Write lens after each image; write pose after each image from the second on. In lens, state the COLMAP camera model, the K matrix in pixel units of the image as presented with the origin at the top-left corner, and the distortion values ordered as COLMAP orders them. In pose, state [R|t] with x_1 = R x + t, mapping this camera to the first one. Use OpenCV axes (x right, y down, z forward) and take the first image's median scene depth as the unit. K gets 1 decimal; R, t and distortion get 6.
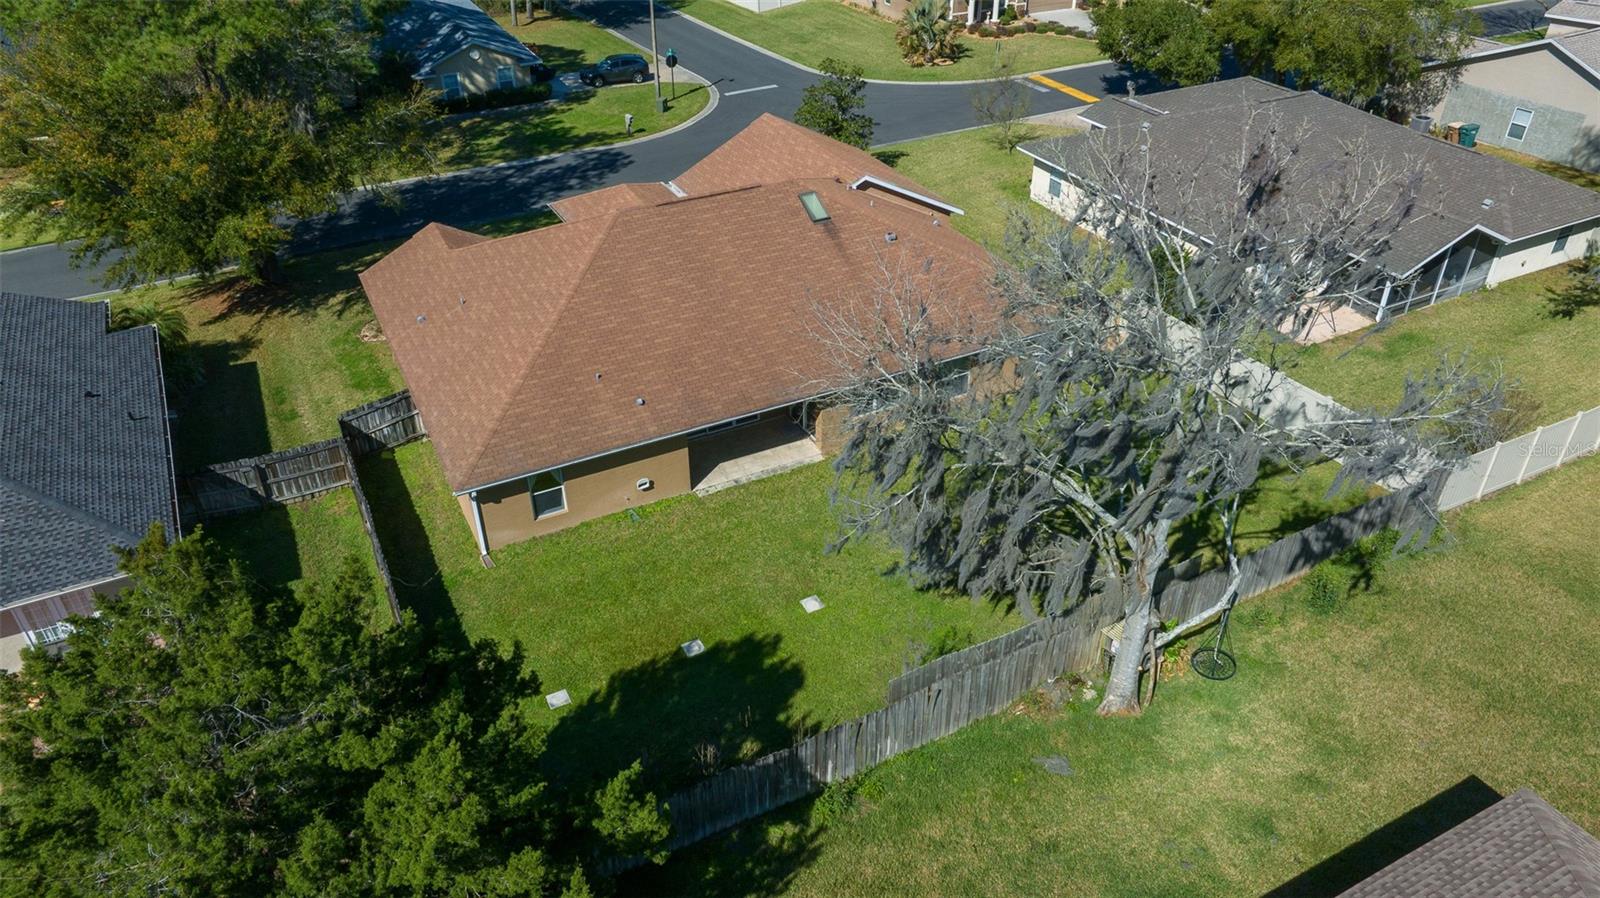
lens RADIAL K [[1119.4, 0, 800.0], [0, 1119.4, 449.0], [0, 0, 1]] dist [-0.003641, -0.000121]
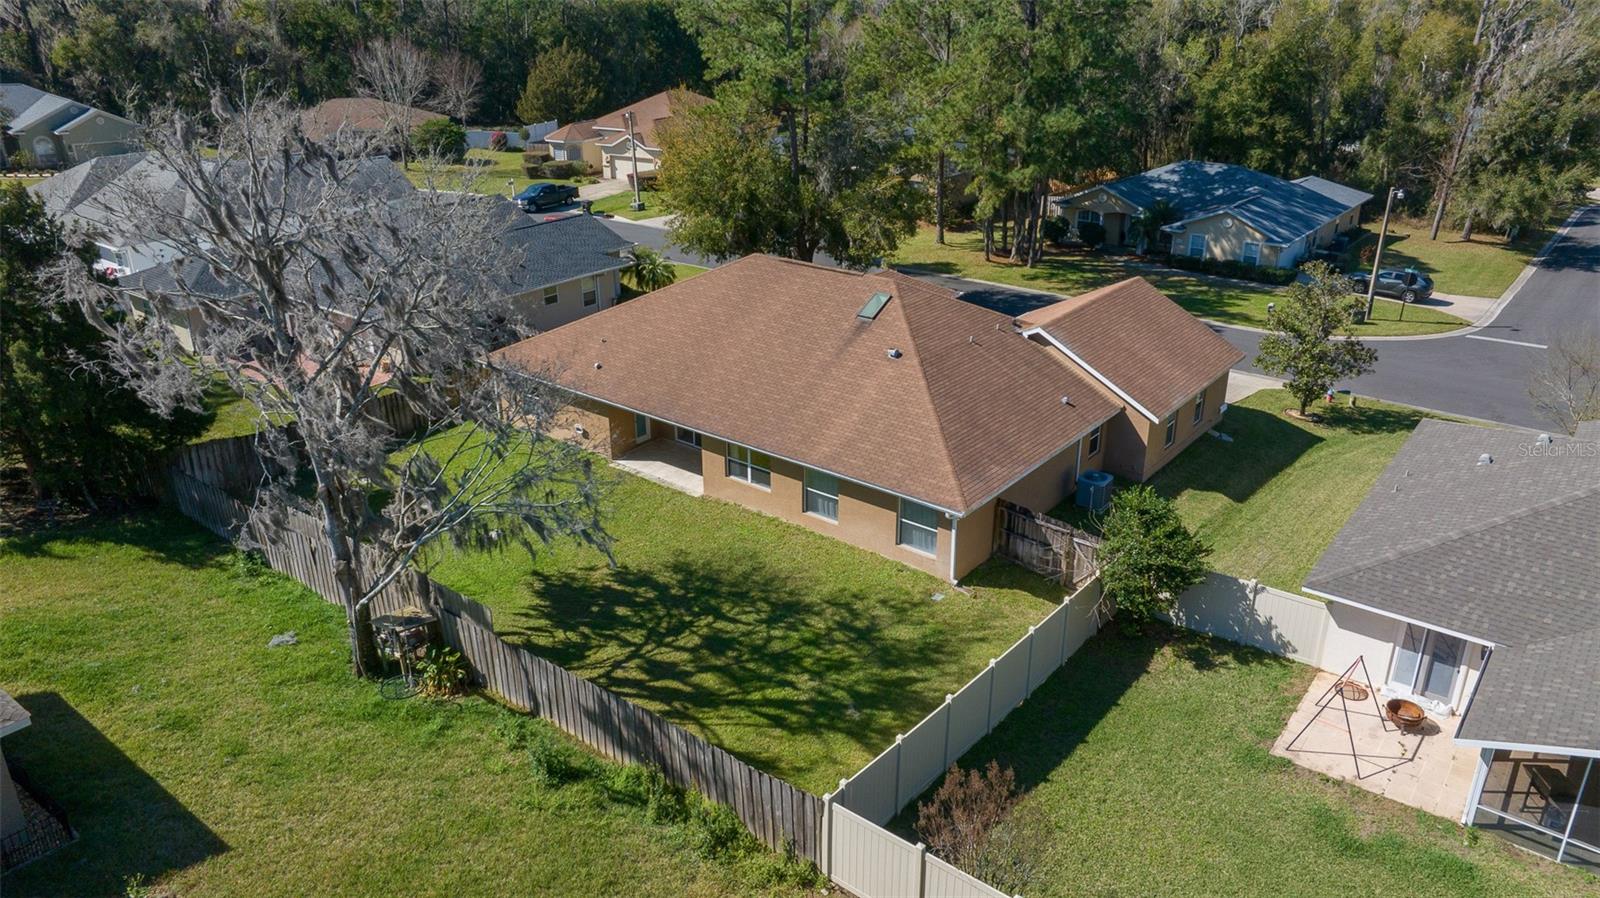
lens RADIAL K [[1119.4, 0, 800.0], [0, 1119.4, 449.0], [0, 0, 1]] dist [-0.003641, -0.000121]
pose [[0.419398, 0.364137, -0.831570, 0.491571], [-0.508012, 0.853306, 0.117442, -0.107277], [0.752349, 0.373193, 0.542861, 0.251819]]
